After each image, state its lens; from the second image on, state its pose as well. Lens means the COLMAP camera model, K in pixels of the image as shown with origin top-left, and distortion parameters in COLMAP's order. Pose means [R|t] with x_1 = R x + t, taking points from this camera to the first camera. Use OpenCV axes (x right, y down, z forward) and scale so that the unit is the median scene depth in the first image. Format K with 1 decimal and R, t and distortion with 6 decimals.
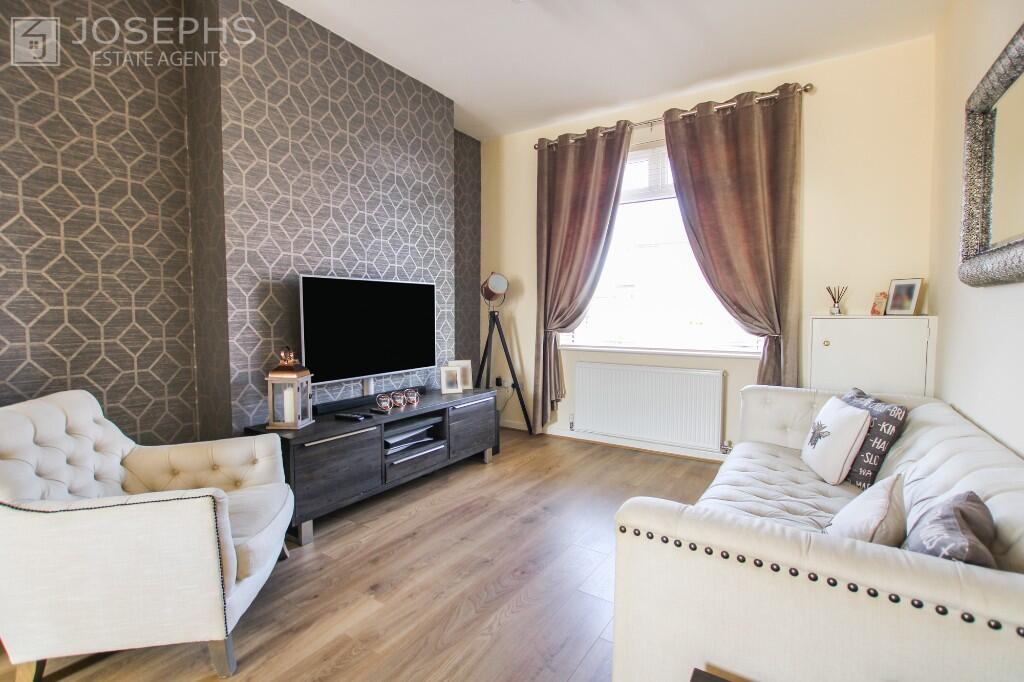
lens RADIAL K [[473.5, 0, 508.2], [0, 473.5, 338.6], [0, 0, 1]] dist [-0.009079, -0.000060]
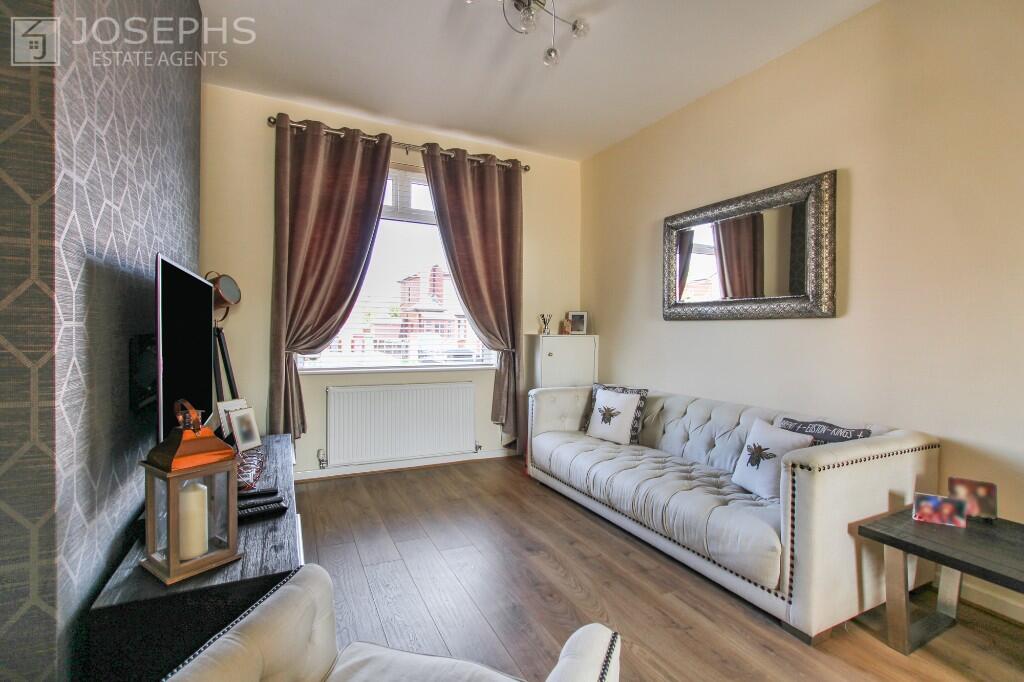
lens RADIAL K [[468.6, 0, 516.7], [0, 468.6, 337.5], [0, 0, 1]] dist [-0.019417, 0.000024]
pose [[0.496942, -0.007062, 0.867755, -0.533619], [0.037116, 0.999225, -0.013124, -0.022419], [-0.866990, 0.038729, 0.496819, 0.349863]]
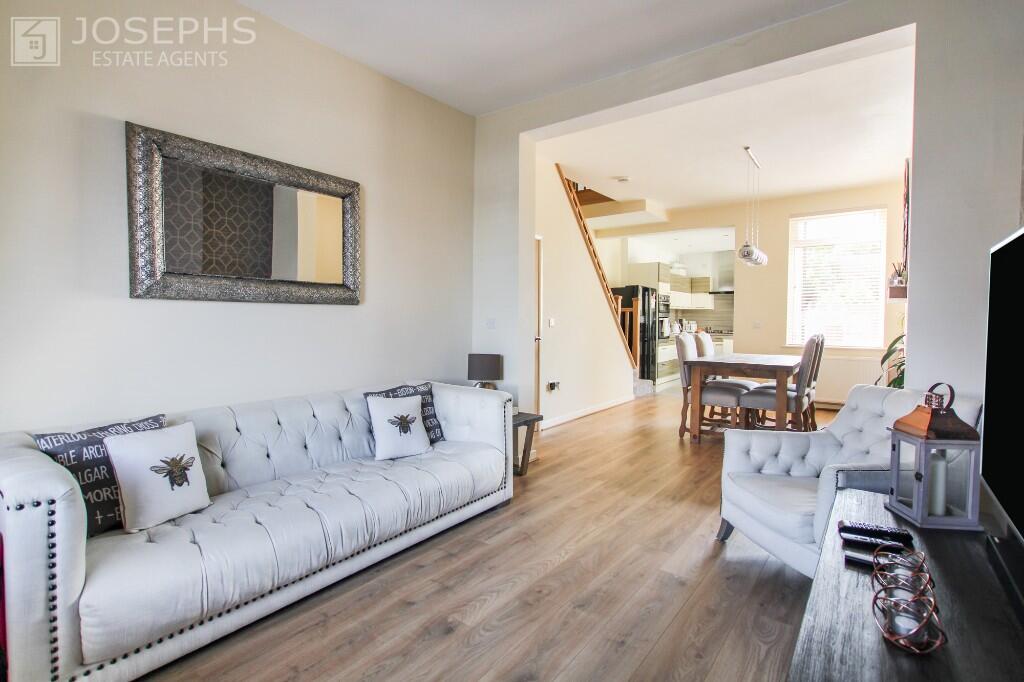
lens RADIAL K [[485.9, 0, 501.2], [0, 485.9, 338.0], [0, 0, 1]] dist [-0.005785, 0.000629]
pose [[-0.996608, -0.007046, 0.081992, 0.020273], [0.000701, 0.995566, 0.094067, -0.071230], [-0.082292, 0.093806, -0.992184, 1.220161]]
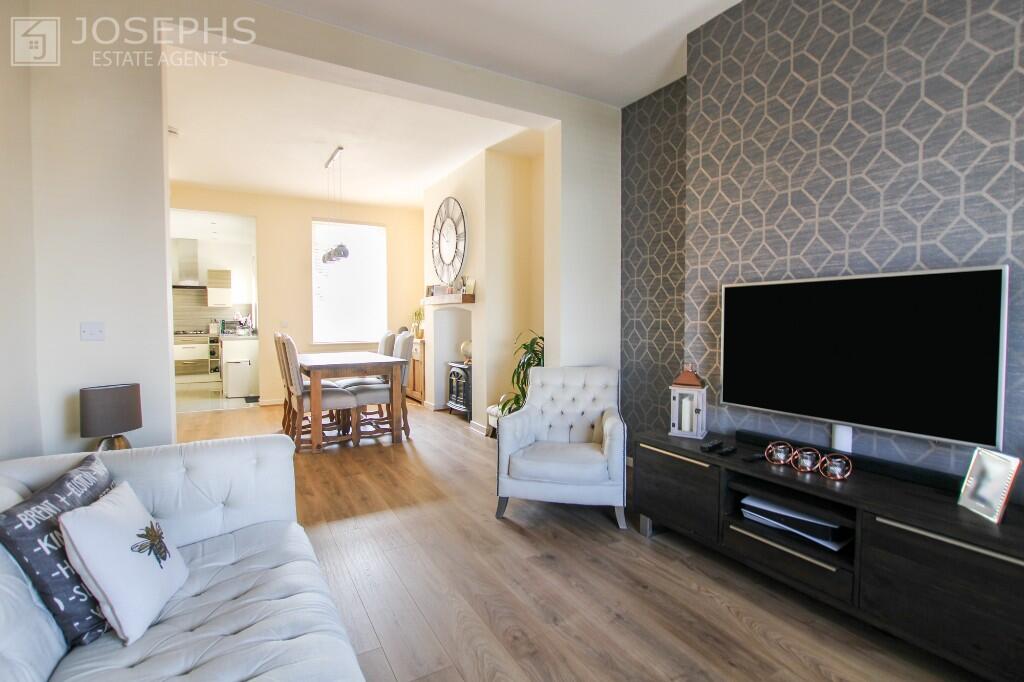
lens RADIAL K [[491.7, 0, 520.1], [0, 491.7, 336.6], [0, 0, 1]] dist [-0.009849, -0.000079]
pose [[-0.440475, 0.037049, -0.897000, 0.496725], [-0.048349, 0.996719, 0.064910, -0.060616], [0.896462, 0.071961, -0.437238, 0.848507]]
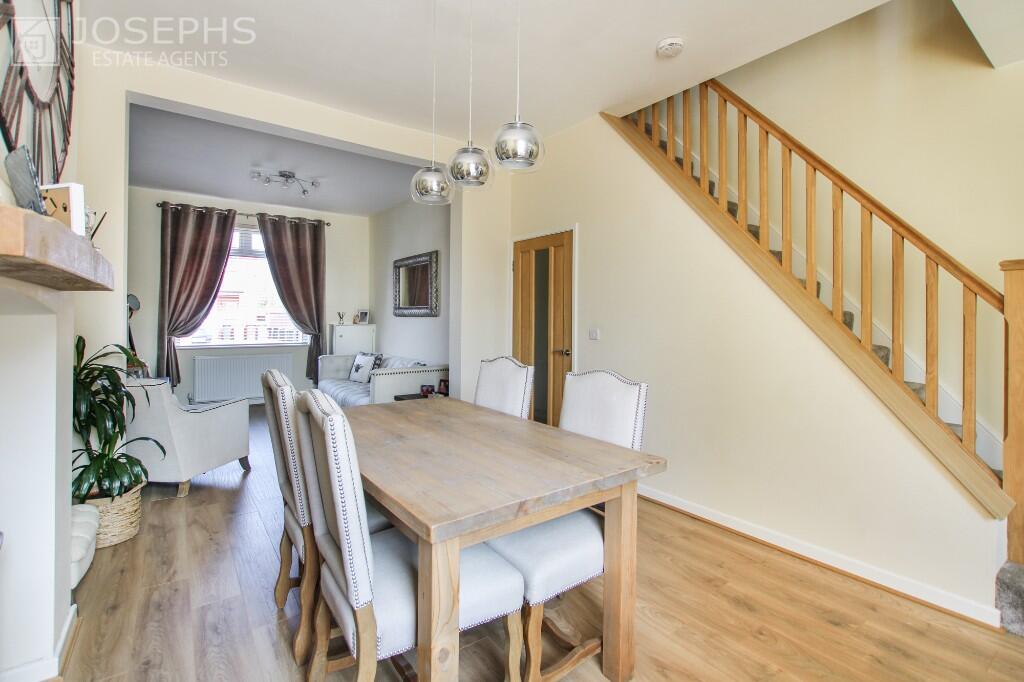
lens RADIAL K [[479.3, 0, 507.7], [0, 479.3, 314.1], [0, 0, 1]] dist [-0.002415, -0.000169]
pose [[0.363183, 0.007553, 0.931687, -1.139325], [0.046282, 0.998586, -0.026137, 0.001633], [-0.930568, 0.052613, 0.362320, -0.591135]]
